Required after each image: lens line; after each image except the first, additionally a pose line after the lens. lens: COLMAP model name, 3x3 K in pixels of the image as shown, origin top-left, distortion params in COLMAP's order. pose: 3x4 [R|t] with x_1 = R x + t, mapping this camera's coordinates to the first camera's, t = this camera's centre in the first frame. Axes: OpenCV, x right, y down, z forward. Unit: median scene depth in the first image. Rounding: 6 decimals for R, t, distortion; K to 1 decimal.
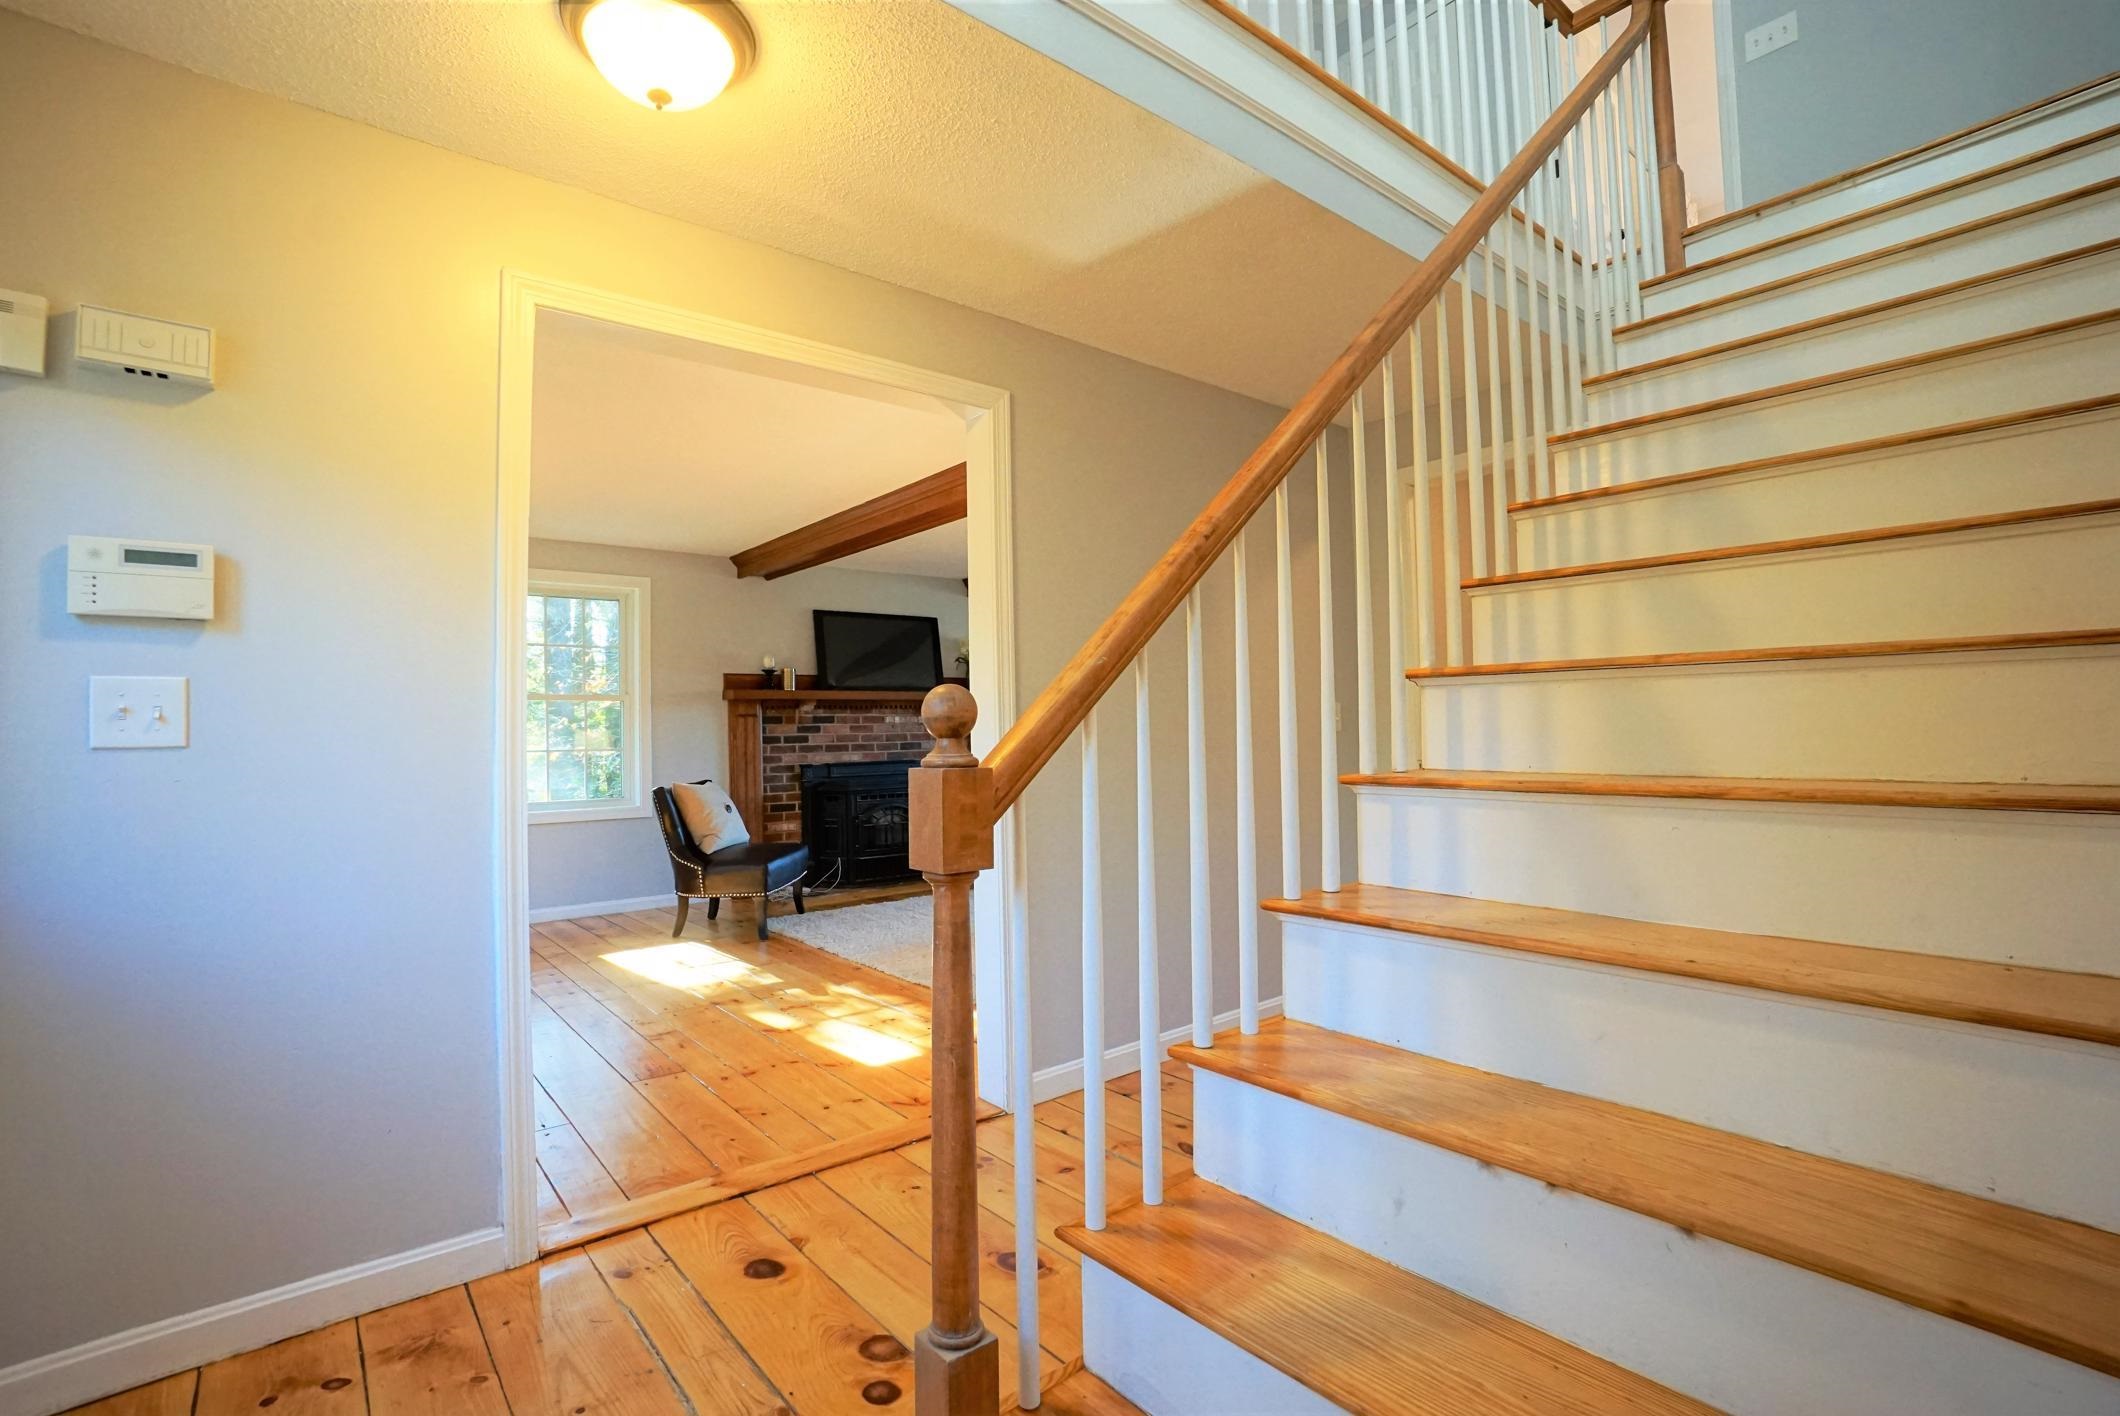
lens RADIAL K [[987.0, 0, 1050.4], [0, 987.0, 697.1], [0, 0, 1]] dist [-0.002712, -0.000041]
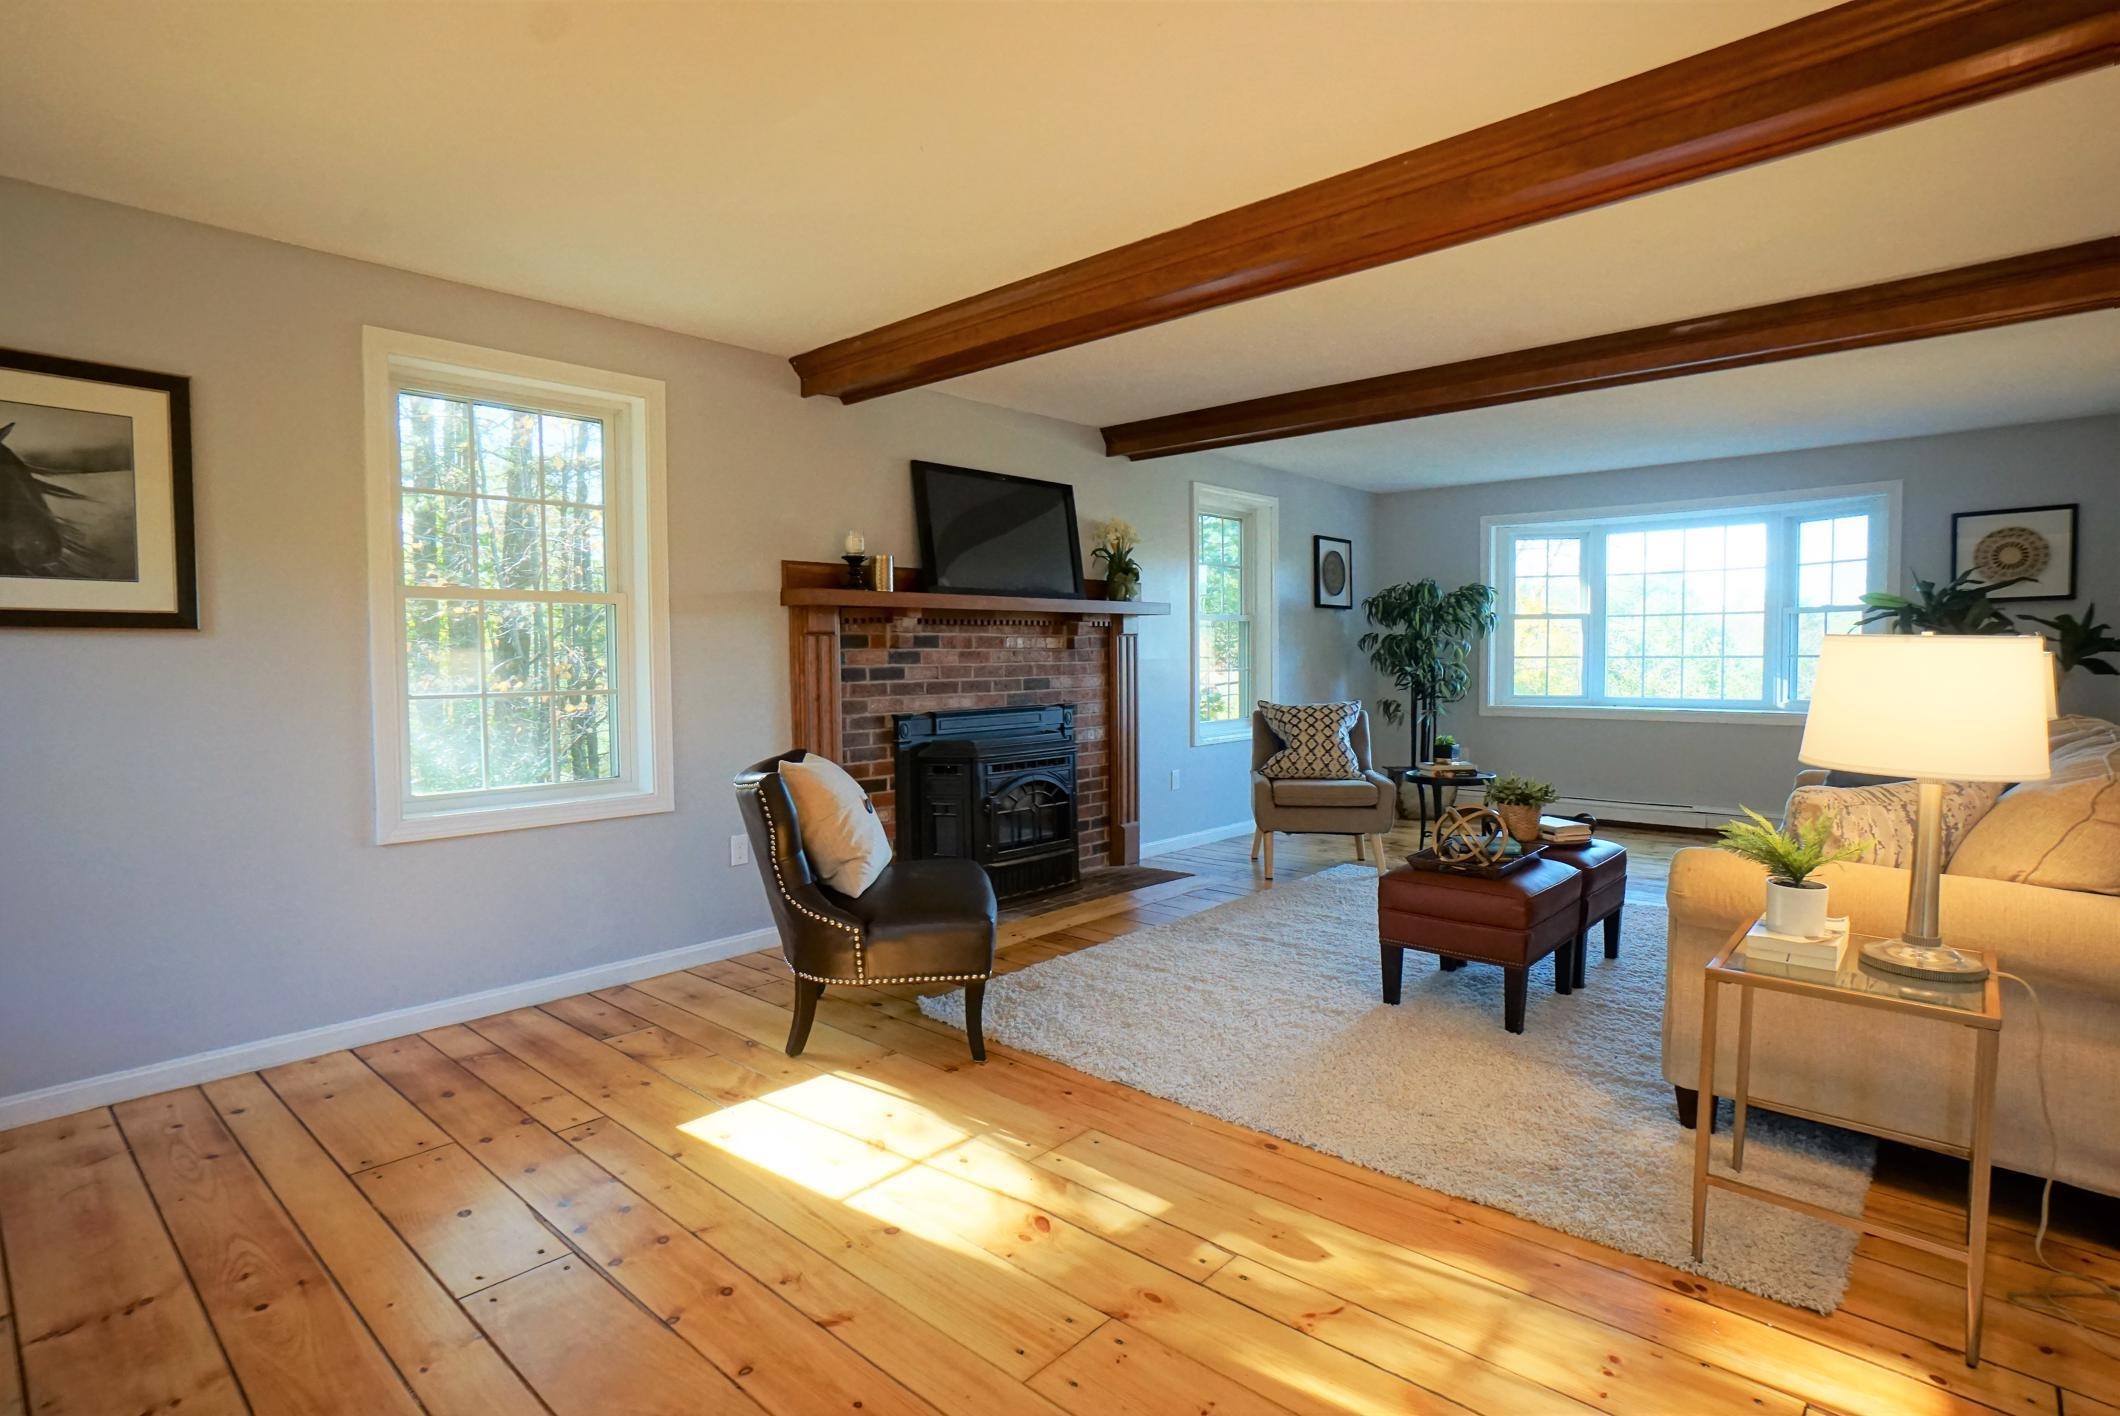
lens RADIAL K [[1093.5, 0, 1071.1], [0, 1093.5, 709.7], [0, 0, 1]] dist [-0.023065, 0.006929]
pose [[0.986407, 0.011545, 0.163914, -0.257712], [-0.026693, 0.995537, 0.090517, 0.001073], [-0.162138, -0.093662, 0.982313, 0.320493]]
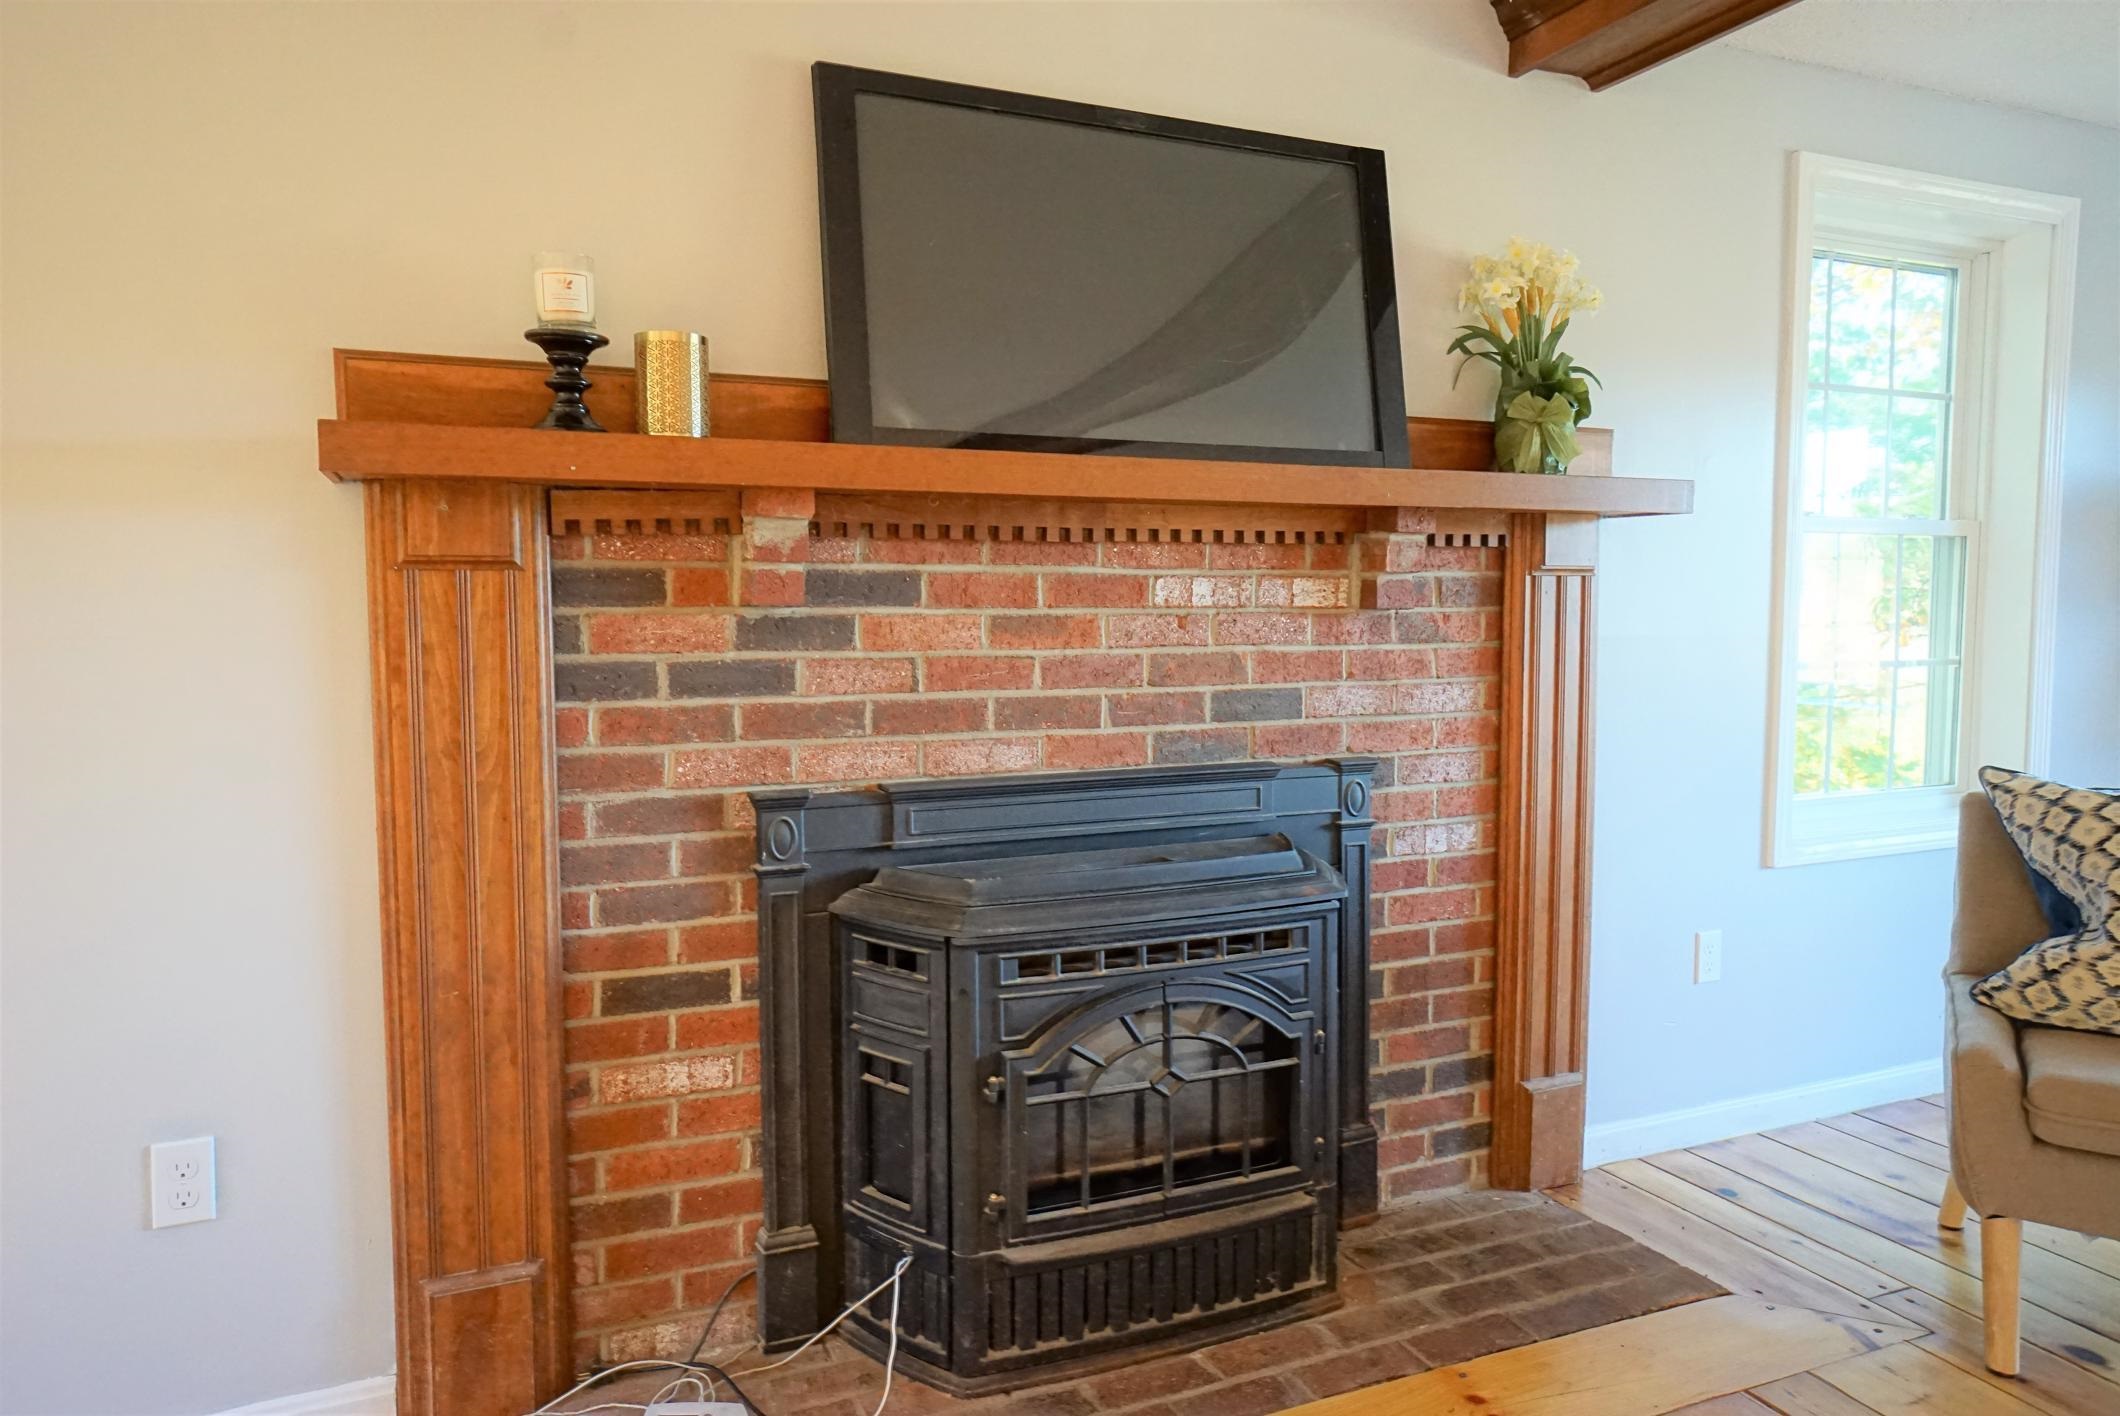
lens RADIAL K [[1346.7, 0, 1057.2], [0, 1346.7, 711.3], [0, 0, 1]] dist [0.006414, 0.005750]
pose [[0.963276, 0.043823, -0.264912, -0.111239], [-0.011747, 0.992525, 0.121474, 0.013554], [0.268255, -0.113902, 0.956591, 0.740846]]
